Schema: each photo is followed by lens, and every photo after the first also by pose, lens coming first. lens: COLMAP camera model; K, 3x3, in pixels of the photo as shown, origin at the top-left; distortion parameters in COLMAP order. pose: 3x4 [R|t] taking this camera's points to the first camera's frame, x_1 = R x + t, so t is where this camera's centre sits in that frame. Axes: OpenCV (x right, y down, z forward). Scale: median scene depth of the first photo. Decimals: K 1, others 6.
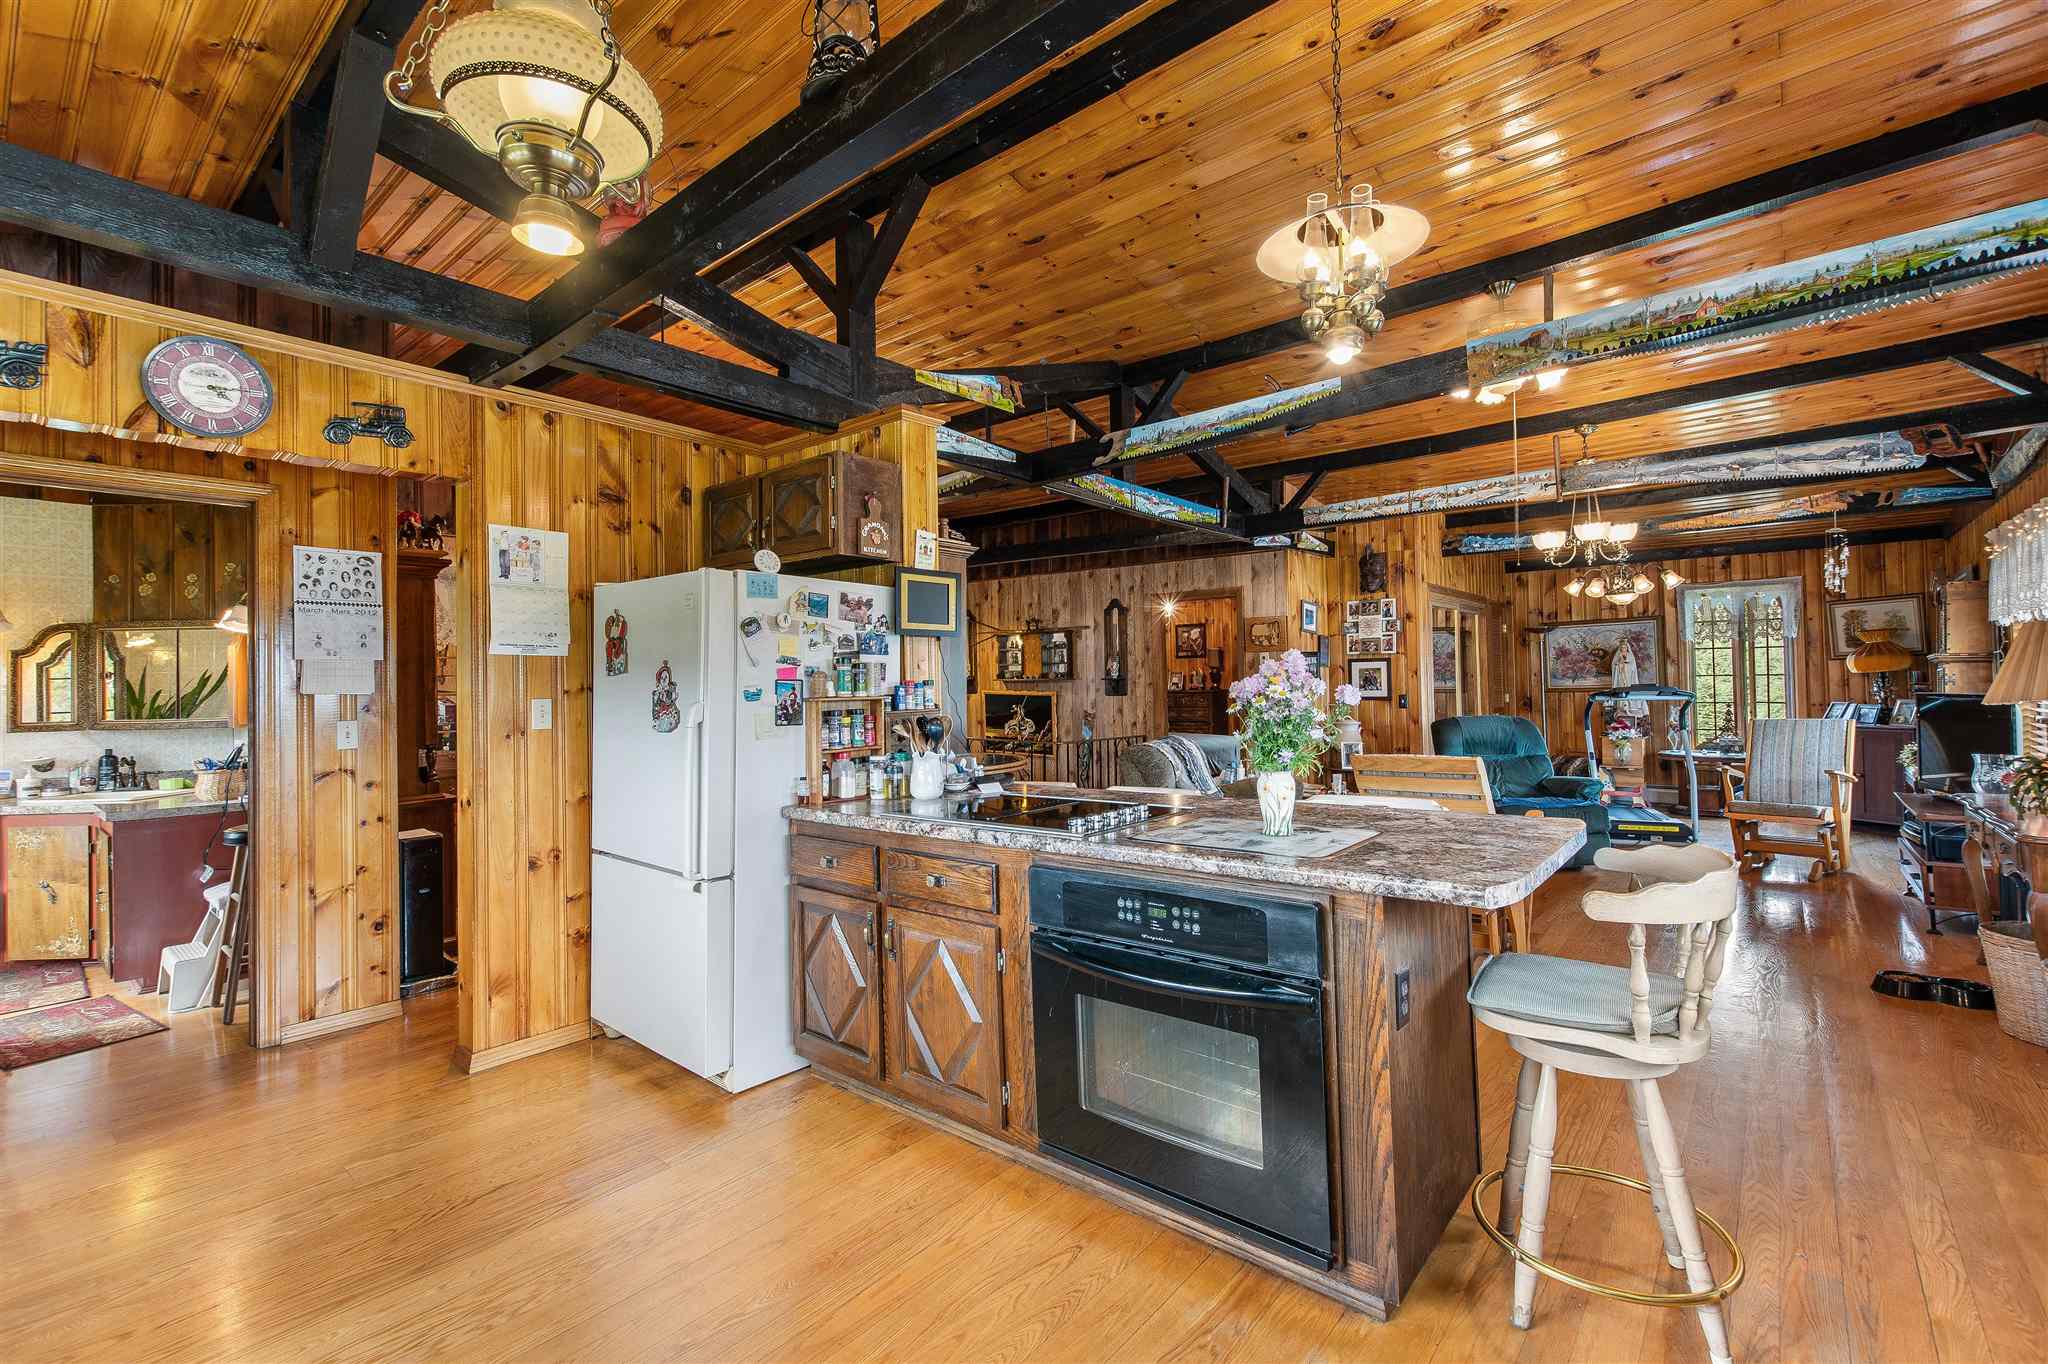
lens RADIAL K [[886.0, 0, 1023.4], [0, 886.0, 686.5], [0, 0, 1]] dist [0.002343, -0.000532]
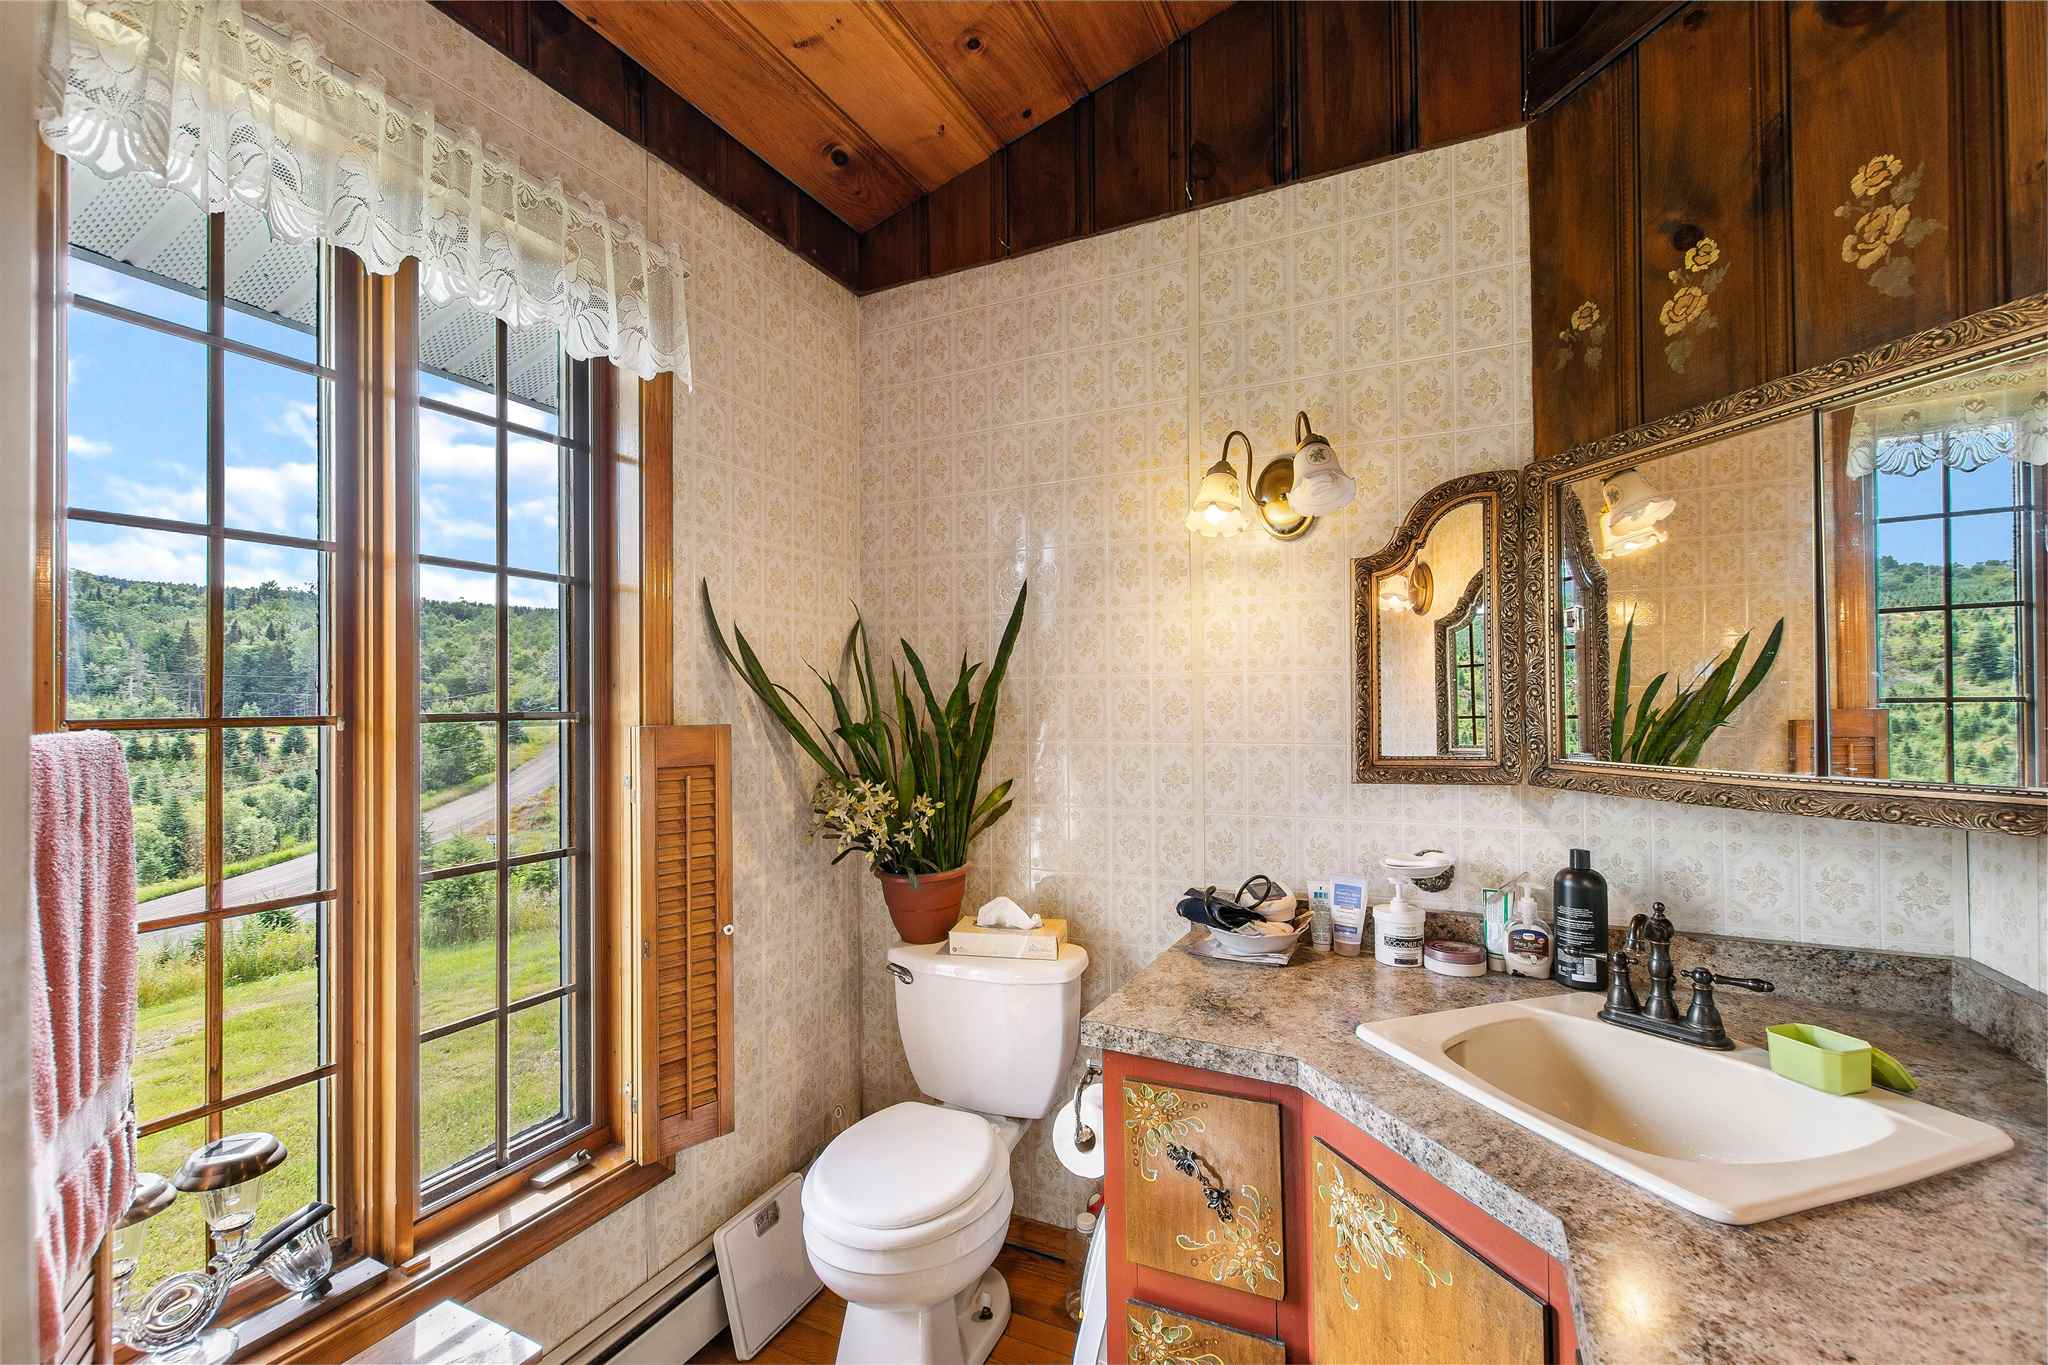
lens RADIAL K [[877.5, 0, 1013.7], [0, 877.5, 681.1], [0, 0, 1]] dist [0.012253, 0.000056]
pose [[0.241784, -0.033033, -0.969768, -0.770698], [-0.008007, 0.999318, -0.036036, 0.021897], [0.970297, 0.016478, 0.241354, 0.726260]]
